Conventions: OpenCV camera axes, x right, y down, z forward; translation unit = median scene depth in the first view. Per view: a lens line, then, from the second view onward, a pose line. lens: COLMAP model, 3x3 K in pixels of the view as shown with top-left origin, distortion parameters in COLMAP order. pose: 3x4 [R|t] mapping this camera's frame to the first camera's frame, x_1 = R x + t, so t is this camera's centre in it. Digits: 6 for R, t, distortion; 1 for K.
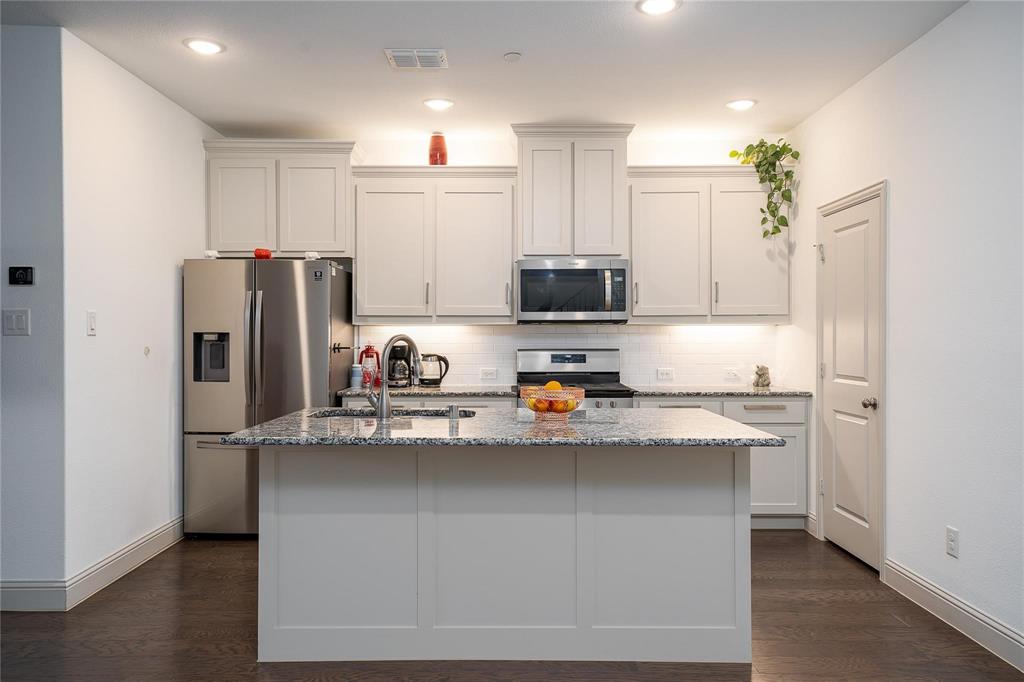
lens RADIAL K [[737.5, 0, 512.0], [0, 737.5, 341.0], [0, 0, 1]] dist [0.003421, 0.000765]
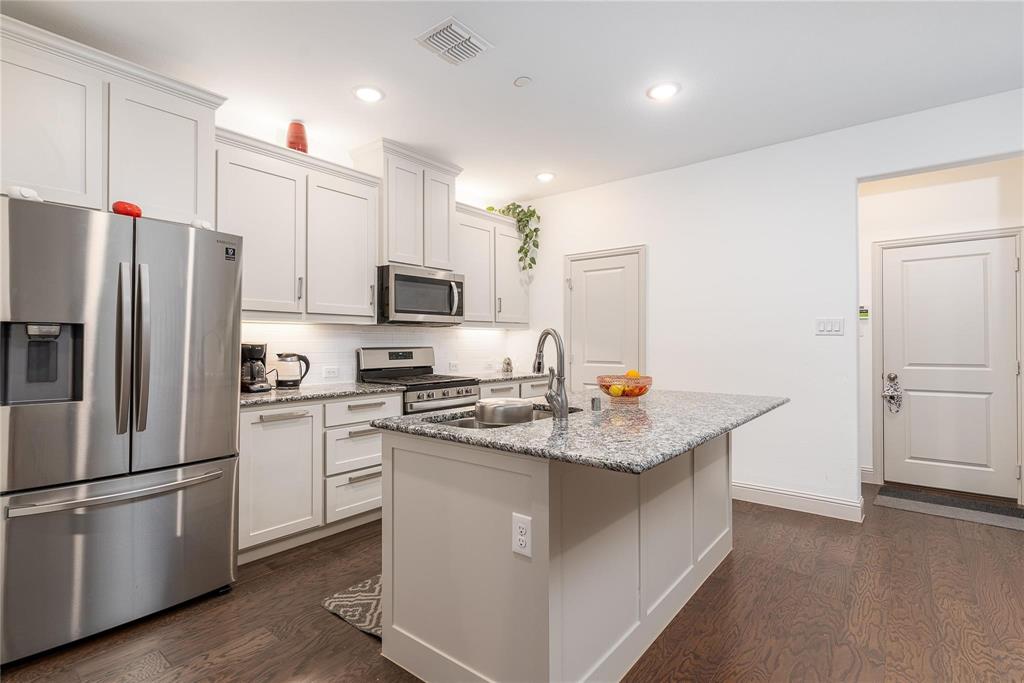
lens RADIAL K [[489.1, 0, 512.0], [0, 489.1, 341.5], [0, 0, 1]] dist [-0.011246, 0.000405]
pose [[0.626007, 0.000372, 0.779817, -0.427203], [0.006229, 0.999966, -0.005477, 0.007522], [-0.779793, 0.008286, 0.625983, 0.402478]]
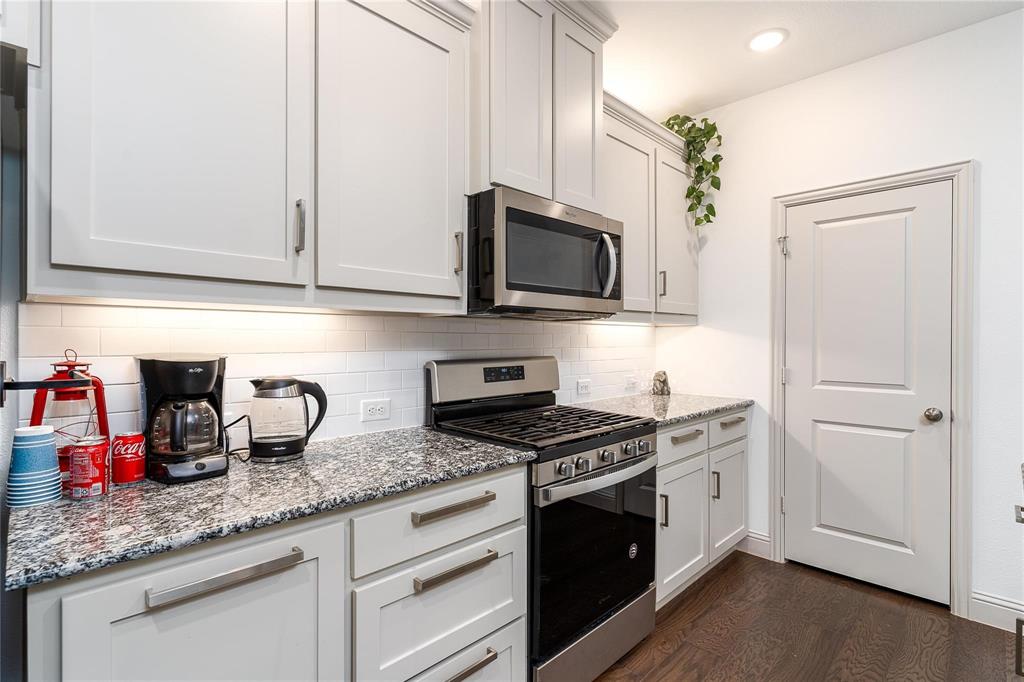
lens RADIAL K [[489.1, 0, 512.0], [0, 489.1, 341.0], [0, 0, 1]] dist [-0.011246, 0.000405]
pose [[0.710258, -0.000543, 0.703942, -0.215665], [0.002899, 0.999993, -0.002153, -0.002858], [-0.703936, 0.003569, 0.710254, 0.734641]]
